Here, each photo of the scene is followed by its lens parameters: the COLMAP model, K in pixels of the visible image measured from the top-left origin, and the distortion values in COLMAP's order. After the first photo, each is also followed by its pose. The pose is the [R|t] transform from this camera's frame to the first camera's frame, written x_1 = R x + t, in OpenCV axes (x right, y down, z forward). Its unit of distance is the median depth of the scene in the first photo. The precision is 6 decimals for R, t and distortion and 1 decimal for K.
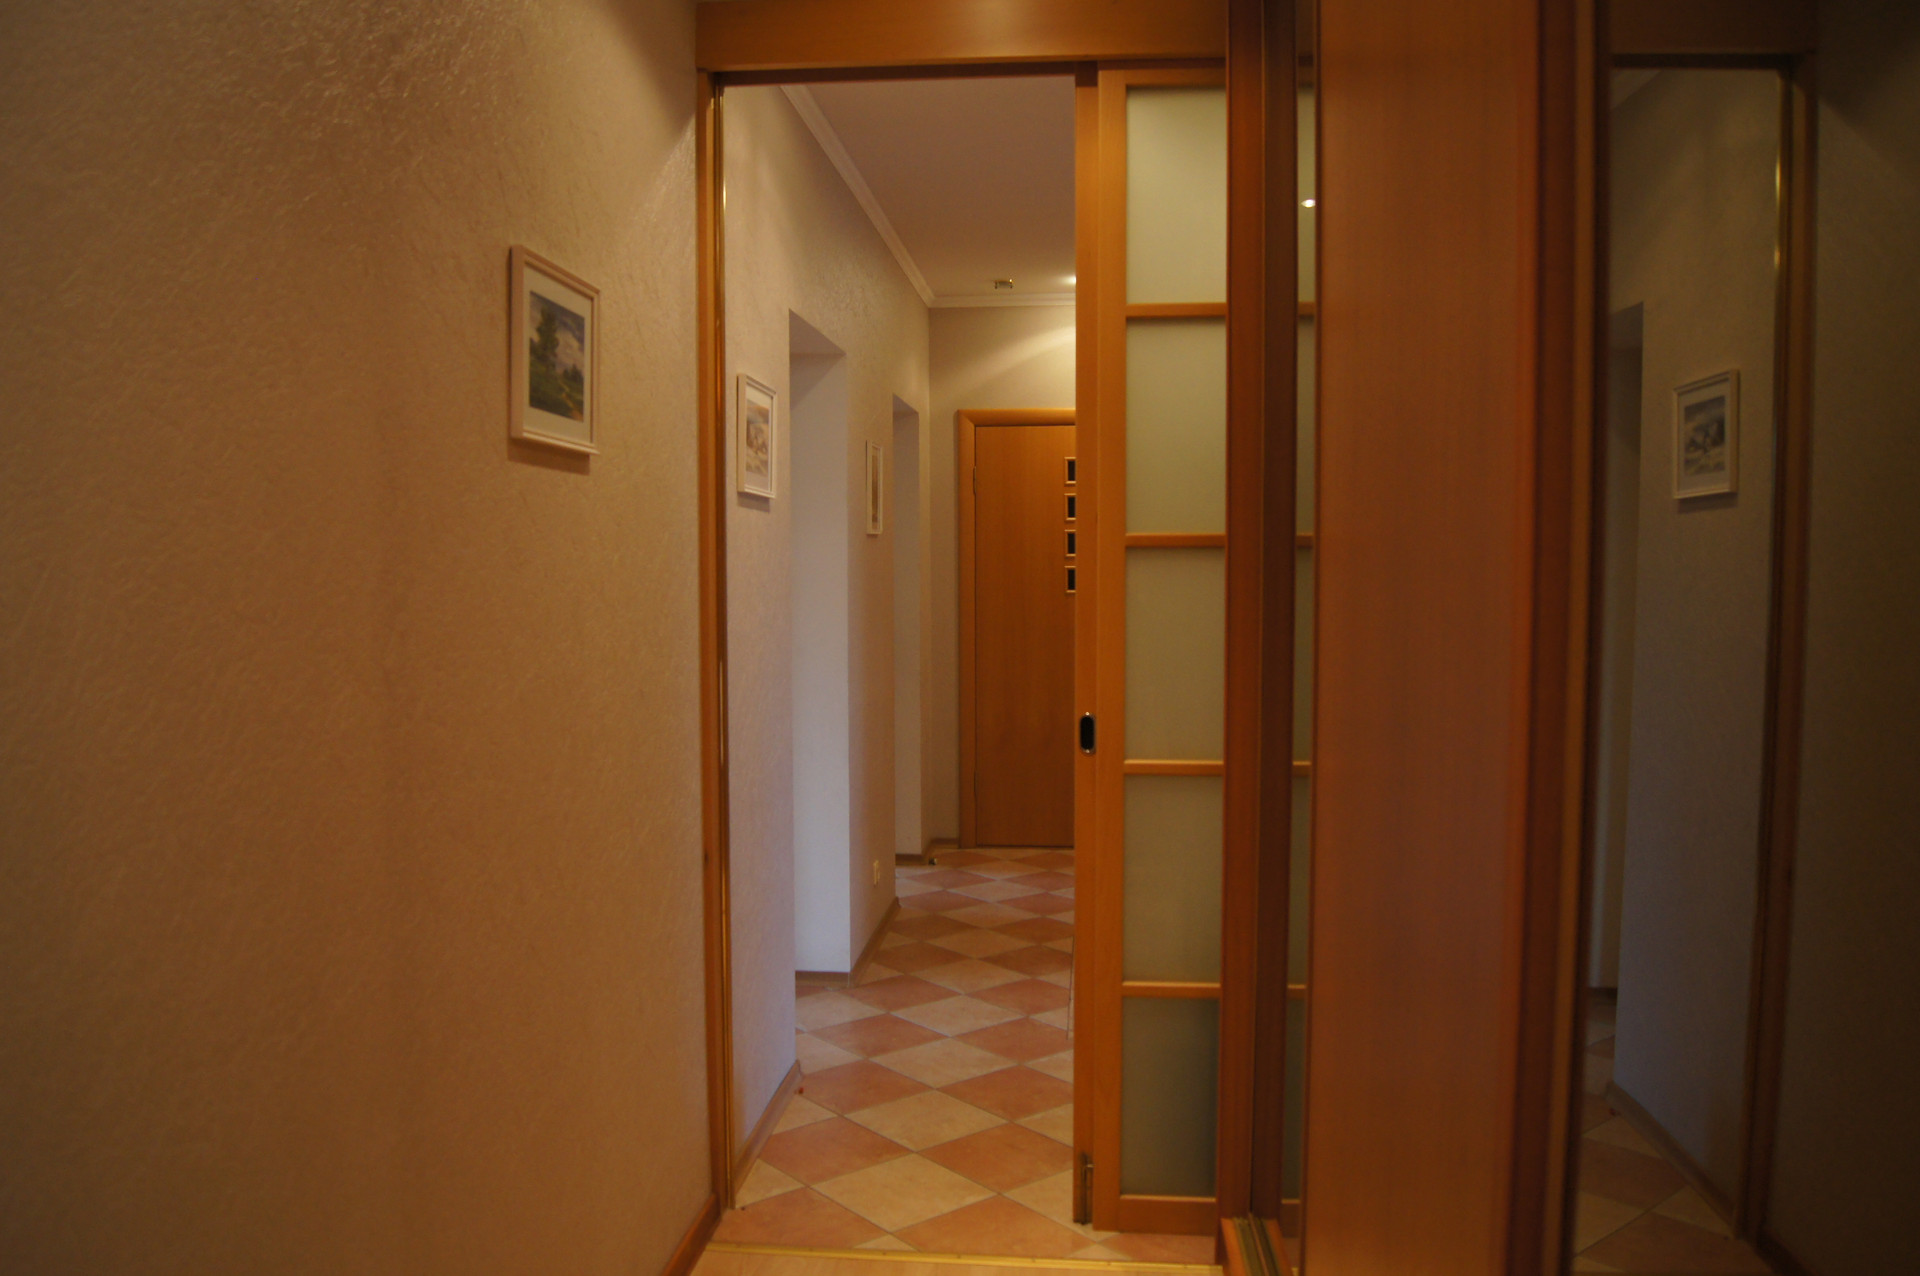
lens RADIAL K [[1499.7, 0, 955.8], [0, 1499.7, 633.8], [0, 0, 1]] dist [-0.077329, -0.000203]
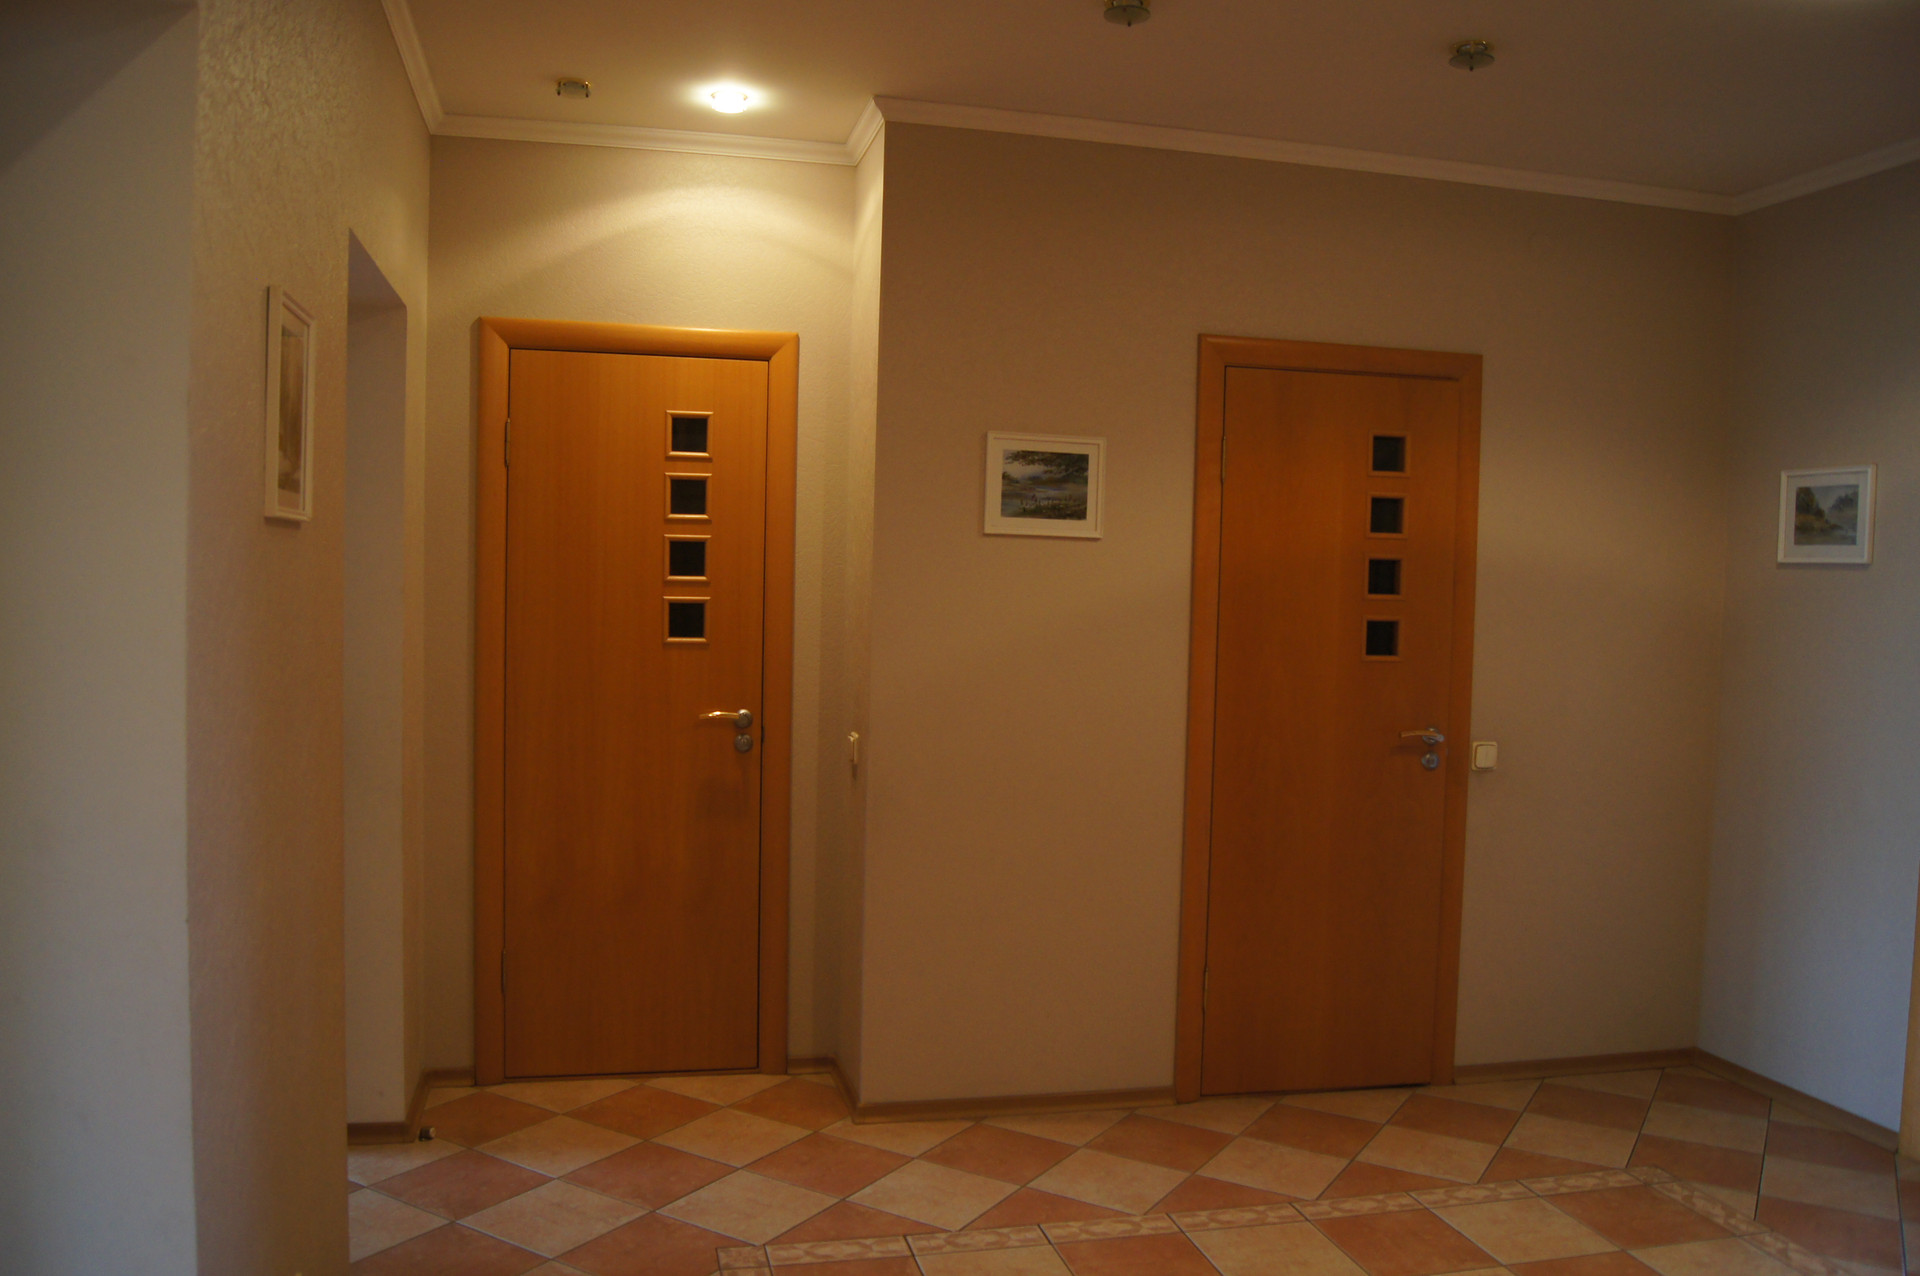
lens RADIAL K [[1499.7, 0, 961.2], [0, 1499.7, 638.5], [0, 0, 1]] dist [-0.077329, -0.000203]
pose [[0.945471, 0.010329, 0.325542, -0.007735], [-0.006549, 0.999898, -0.012704, -0.022654], [-0.325640, 0.009879, 0.945442, 0.428682]]
